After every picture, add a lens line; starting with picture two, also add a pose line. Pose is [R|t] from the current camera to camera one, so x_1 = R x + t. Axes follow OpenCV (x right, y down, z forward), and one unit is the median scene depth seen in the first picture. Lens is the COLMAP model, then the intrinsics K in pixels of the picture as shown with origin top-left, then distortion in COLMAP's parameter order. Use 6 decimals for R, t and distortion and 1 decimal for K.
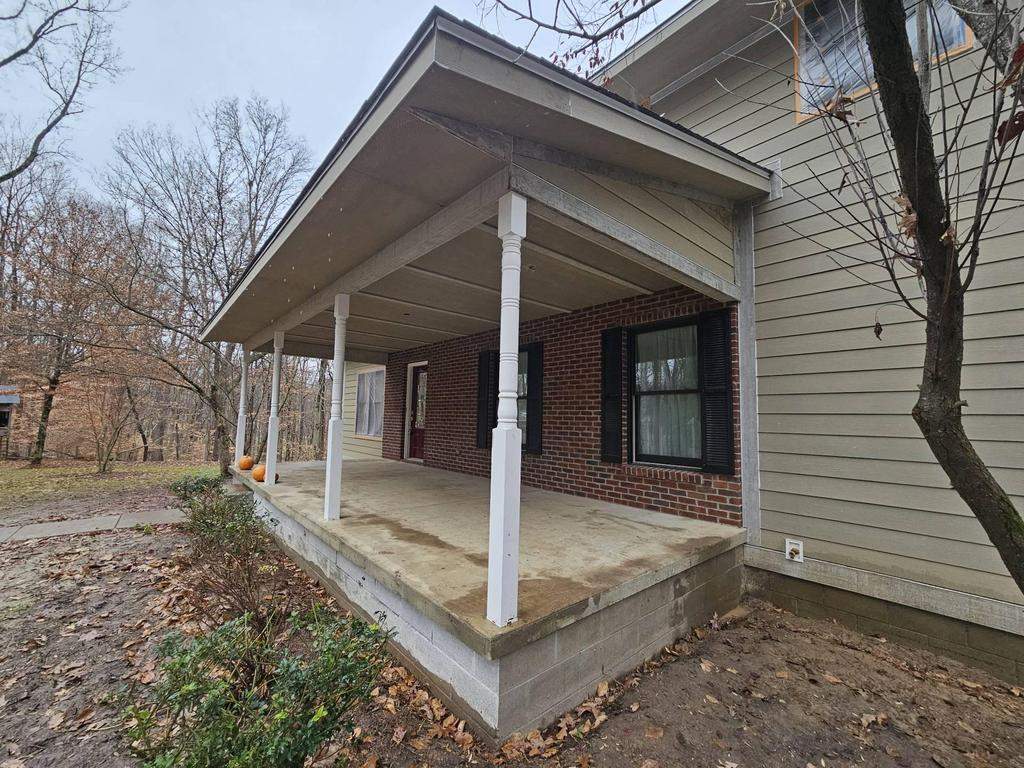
lens RADIAL K [[420.2, 0, 512.0], [0, 420.2, 384.0], [0, 0, 1]] dist [0.000552, 0.000241]
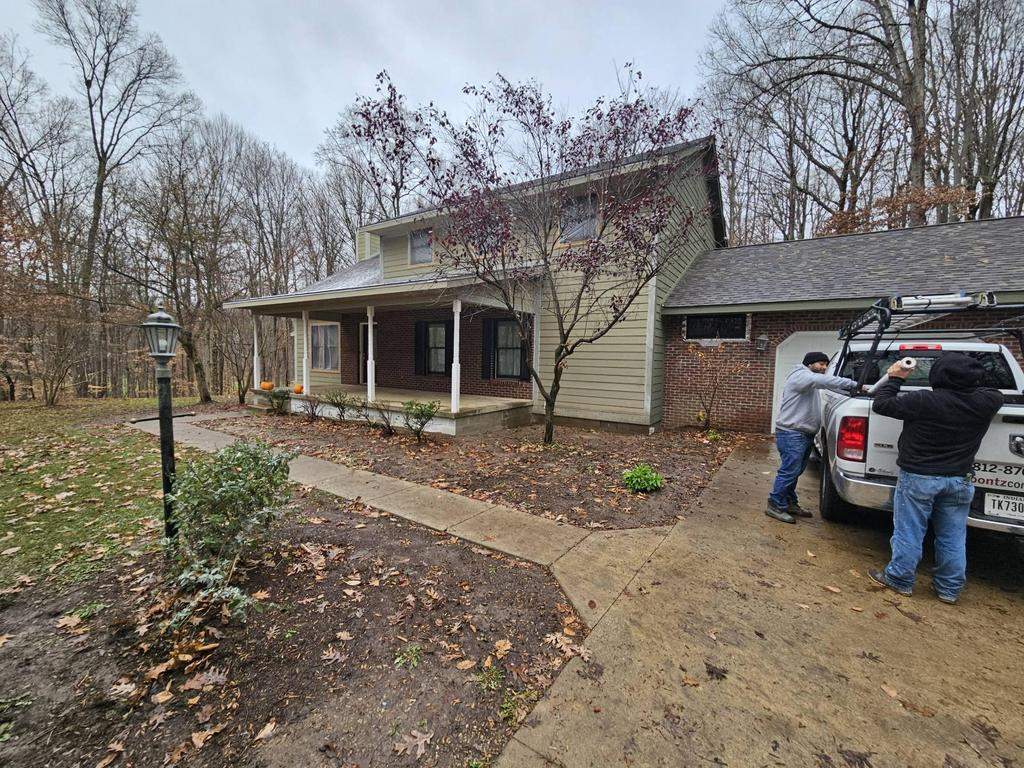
lens RADIAL K [[392.5, 0, 508.5], [0, 392.5, 395.0], [0, 0, 1]] dist [-0.000221, 0.014599]
pose [[0.965668, -0.023327, 0.258731, -0.202841], [-0.023871, 0.983779, 0.177789, -0.109171], [-0.258682, -0.177861, 0.949447, -1.080043]]
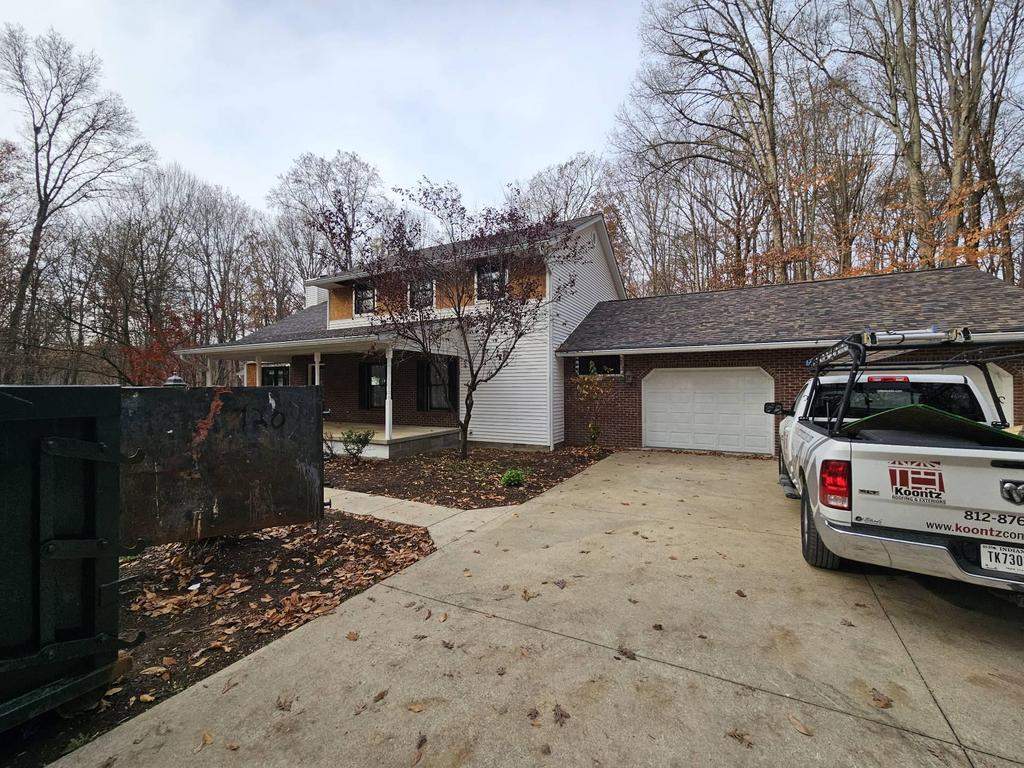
lens RADIAL K [[422.2, 0, 515.3], [0, 422.2, 380.7], [0, 0, 1]] dist [-0.001770, 0.000167]
pose [[0.936762, -0.018810, 0.349460, -0.140181], [-0.004181, 0.997882, 0.064920, -0.177226], [-0.349941, -0.062276, 0.934699, -1.638136]]
